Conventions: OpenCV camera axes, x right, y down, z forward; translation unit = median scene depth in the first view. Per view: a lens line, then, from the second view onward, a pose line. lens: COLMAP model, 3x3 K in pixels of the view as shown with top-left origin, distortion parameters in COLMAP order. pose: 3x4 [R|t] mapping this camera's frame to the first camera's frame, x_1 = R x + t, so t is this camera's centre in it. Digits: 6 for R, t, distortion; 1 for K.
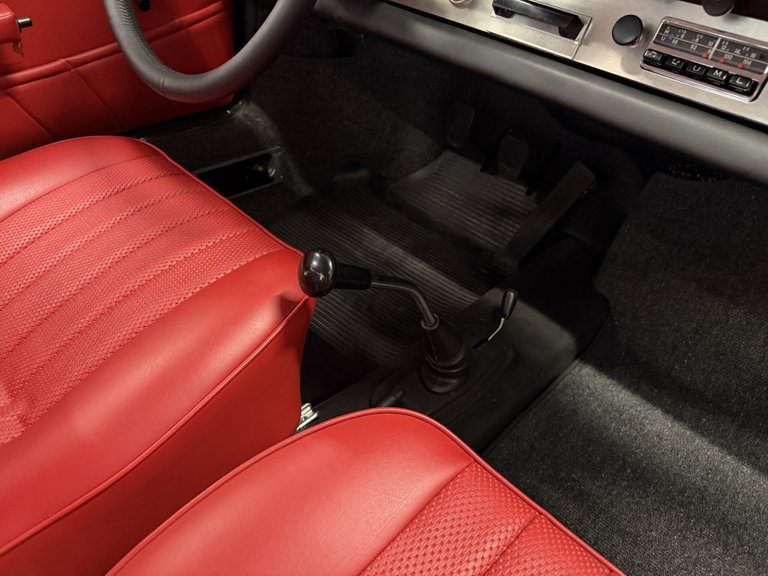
lens RADIAL K [[544.8, 0, 382.9], [0, 544.8, 289.6], [0, 0, 1]] dist [0.034778, -0.039608]
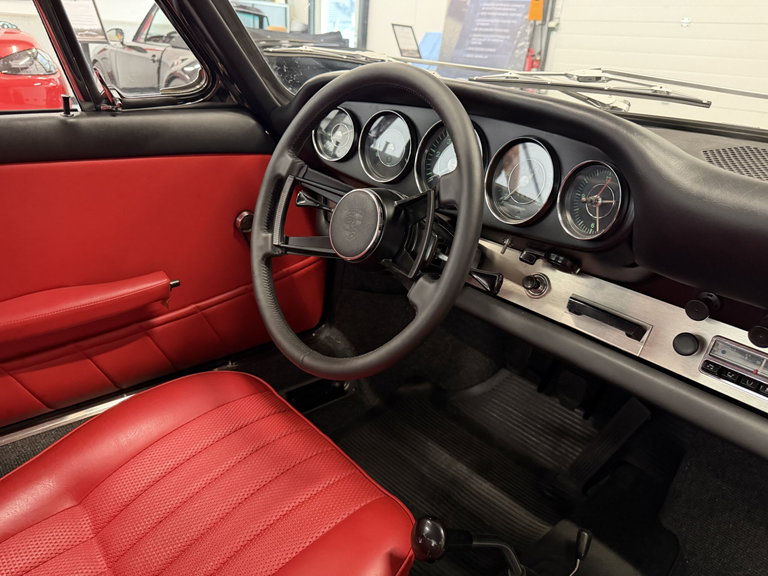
lens RADIAL K [[544.8, 0, 382.0], [0, 544.8, 294.4], [0, 0, 1]] dist [0.034778, -0.039608]
pose [[0.998327, 0.023560, -0.052797, -0.094512], [-0.037408, 0.959512, -0.279172, -0.108964], [0.044082, 0.280680, 0.958788, -0.134042]]
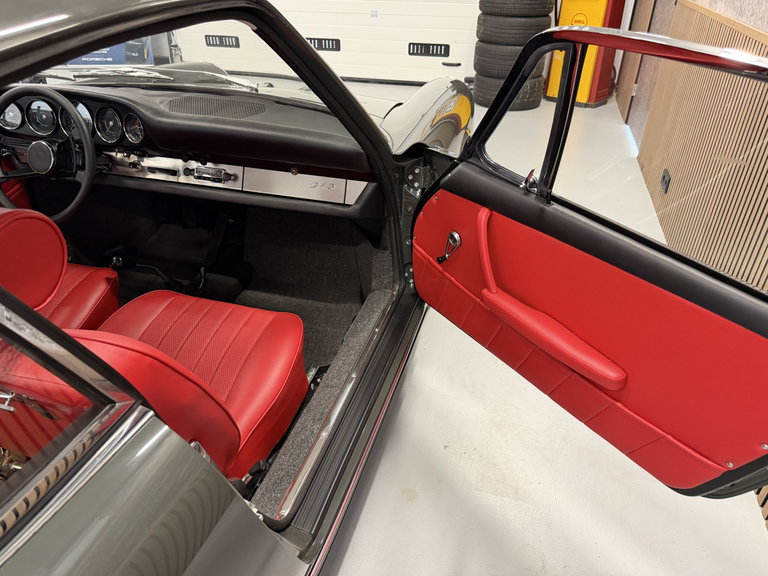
lens RADIAL K [[544.8, 0, 379.6], [0, 544.8, 287.9], [0, 0, 1]] dist [0.034778, -0.039608]
pose [[0.874968, -0.303163, 0.377523, -0.016515], [0.352077, 0.933622, -0.066264, 0.469115], [-0.332375, 0.190896, 0.923626, -1.325226]]
